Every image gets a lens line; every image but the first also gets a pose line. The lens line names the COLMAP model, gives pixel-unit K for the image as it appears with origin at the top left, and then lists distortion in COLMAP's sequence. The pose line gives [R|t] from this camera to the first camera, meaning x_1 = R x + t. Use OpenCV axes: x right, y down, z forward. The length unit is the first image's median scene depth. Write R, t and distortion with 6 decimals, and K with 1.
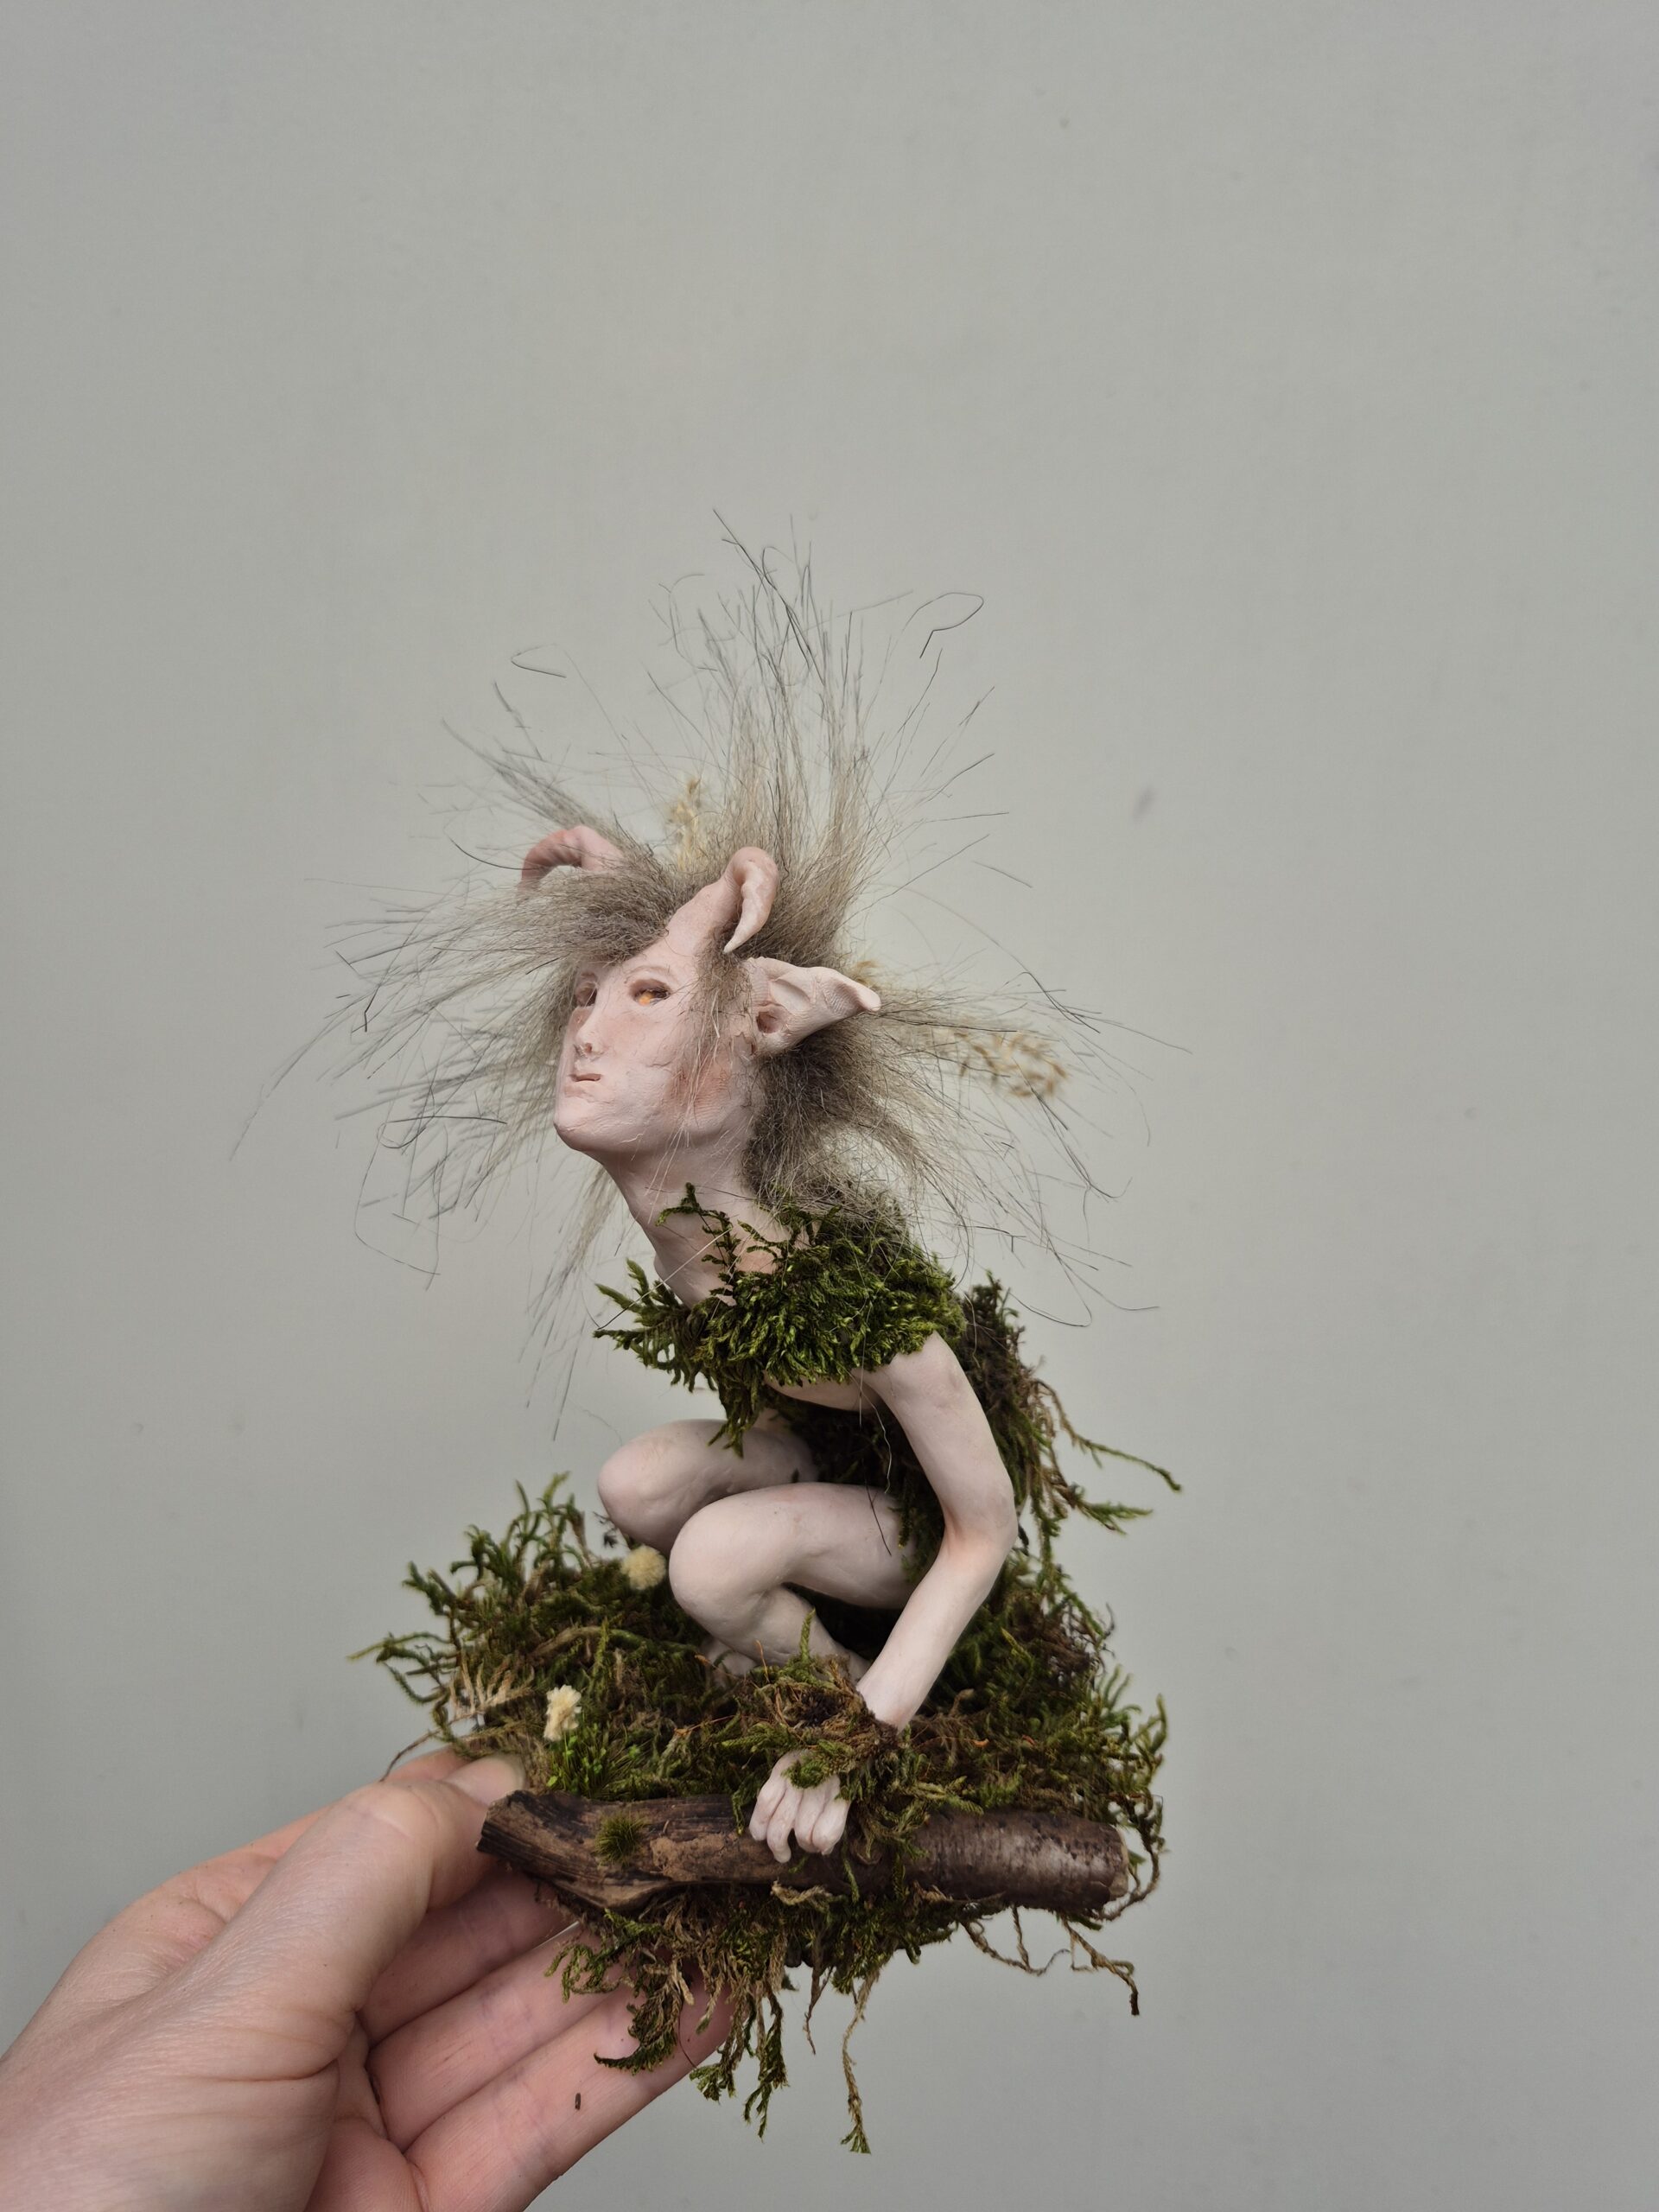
lens RADIAL K [[1485.6, 0, 833.3], [0, 1485.6, 1186.8], [0, 0, 1]] dist [0.000370, -0.000255]
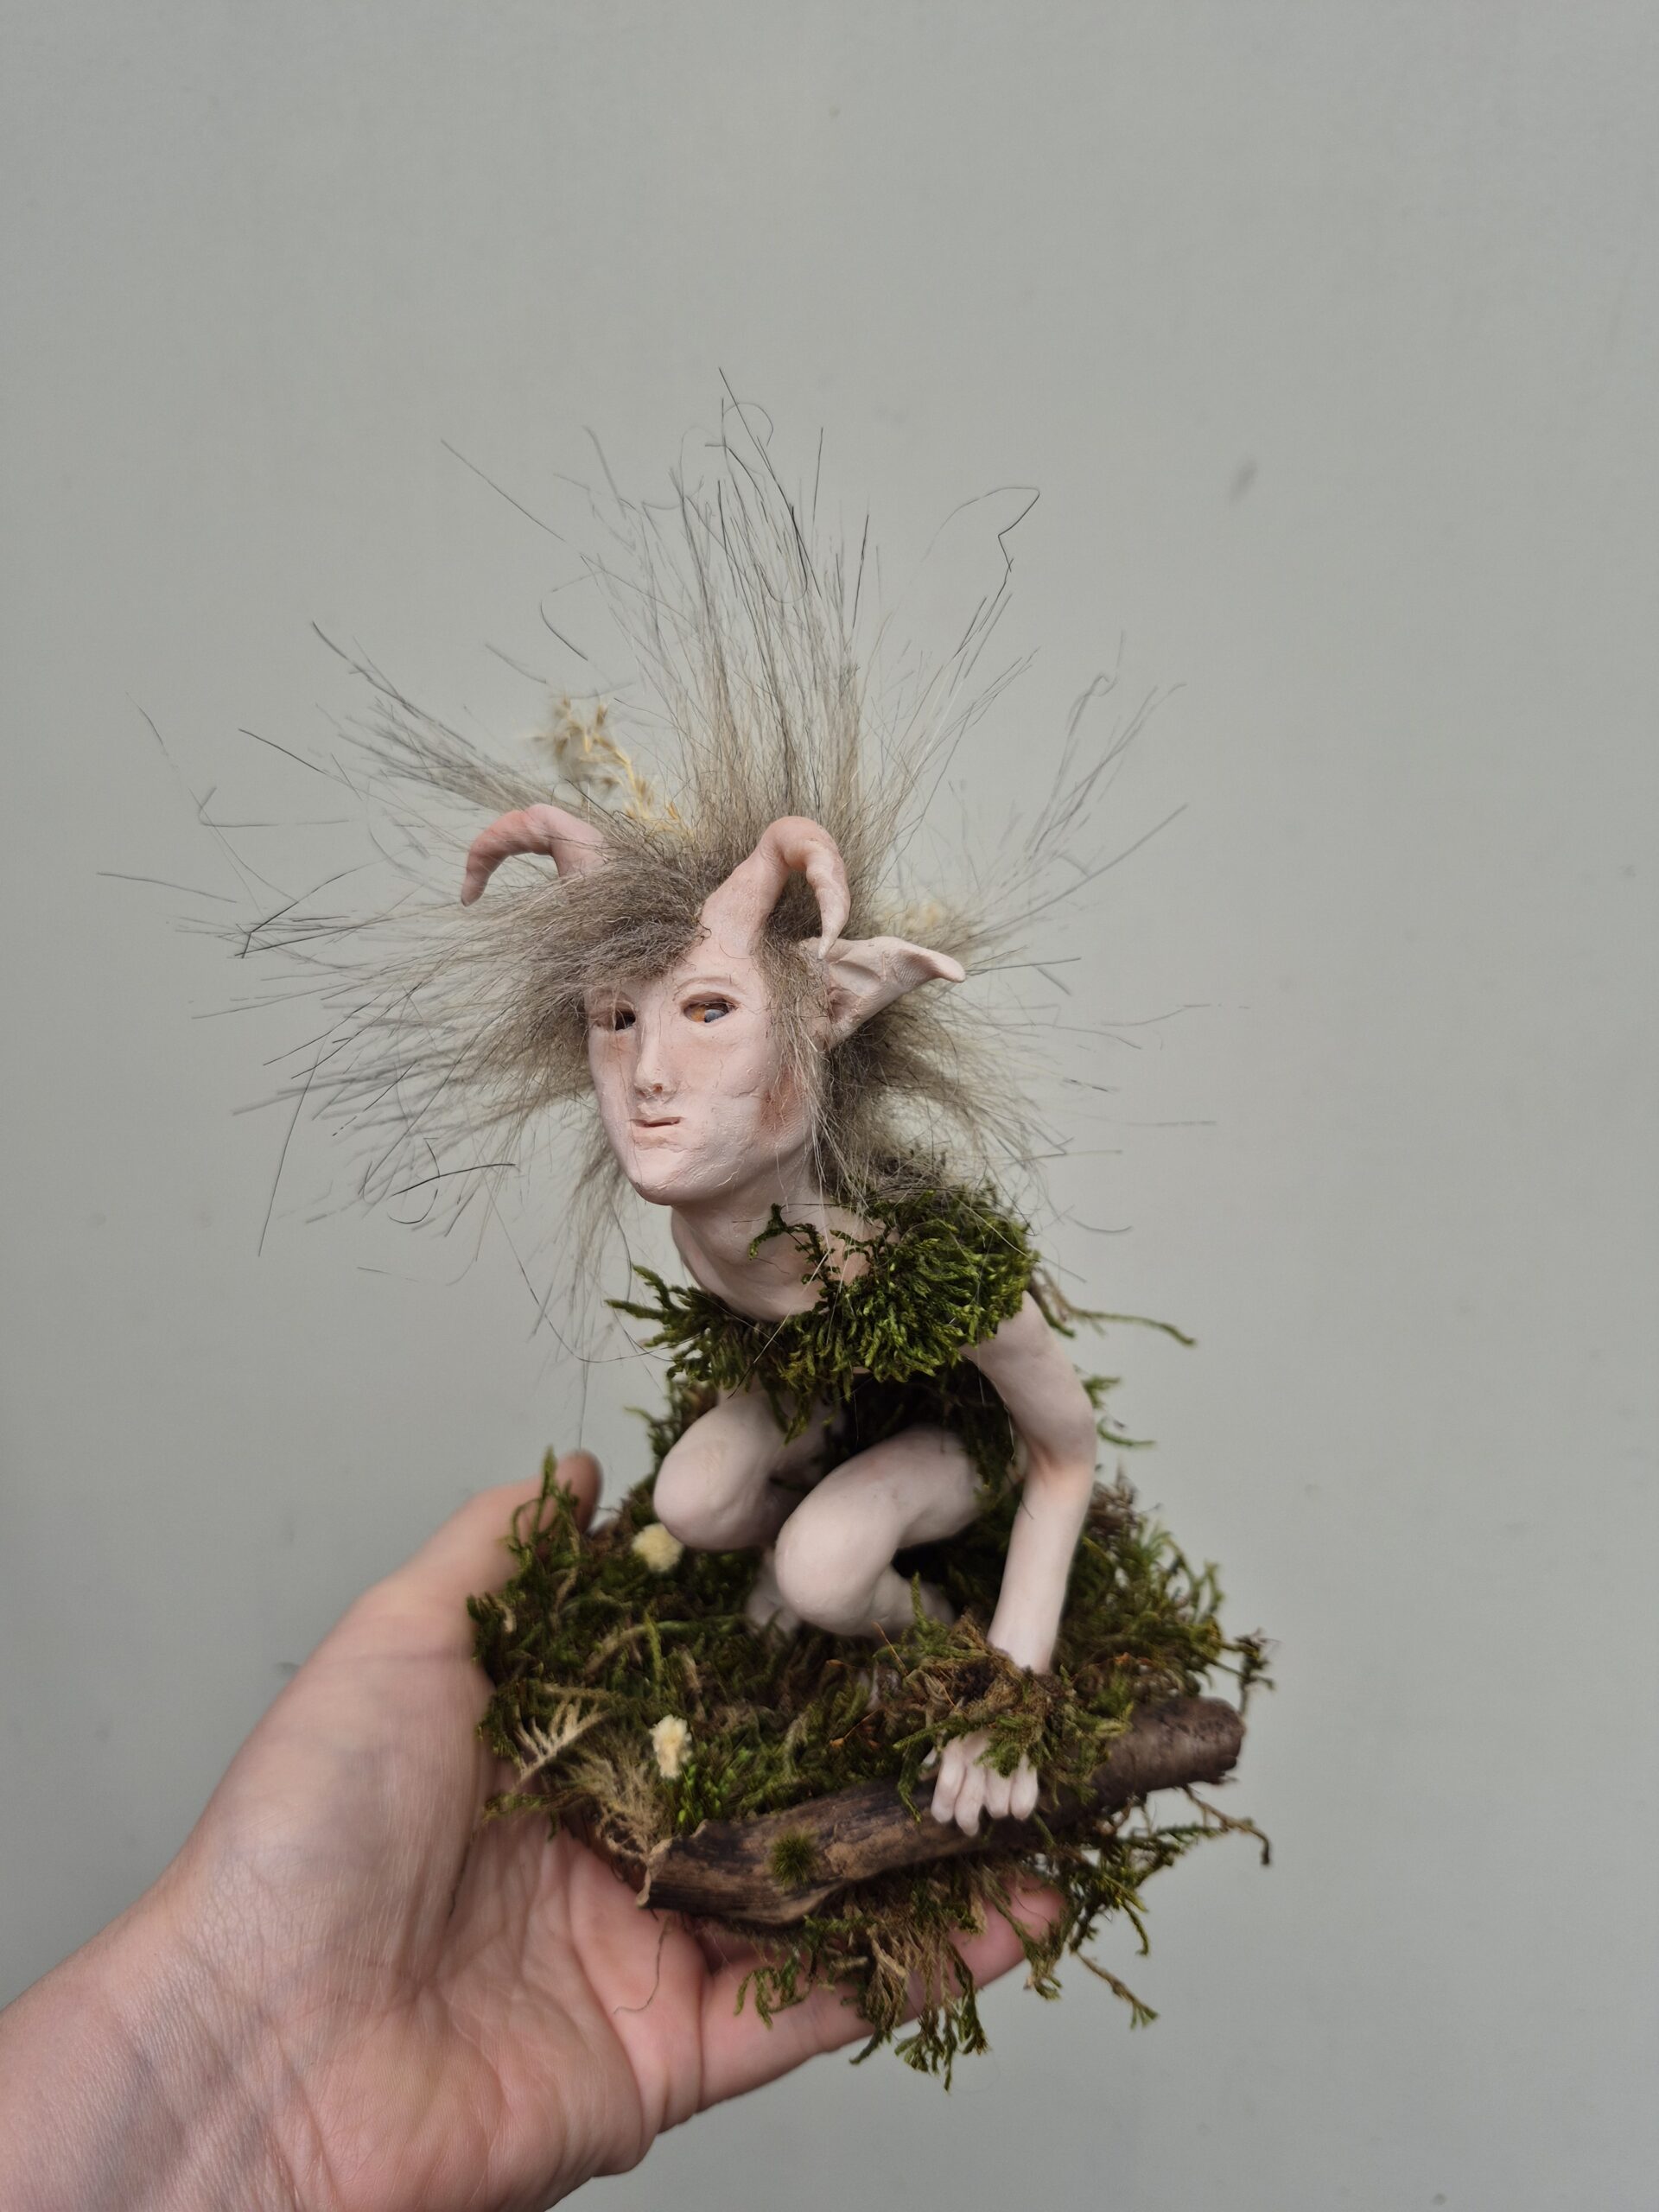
lens RADIAL K [[1485.6, 0, 833.3], [0, 1485.6, 1186.8], [0, 0, 1]] dist [0.000370, -0.000255]
pose [[0.949700, -0.221063, 0.221812, -0.251566], [0.180603, 0.965274, 0.188753, -0.169047], [-0.255835, -0.139199, 0.956646, 0.140969]]
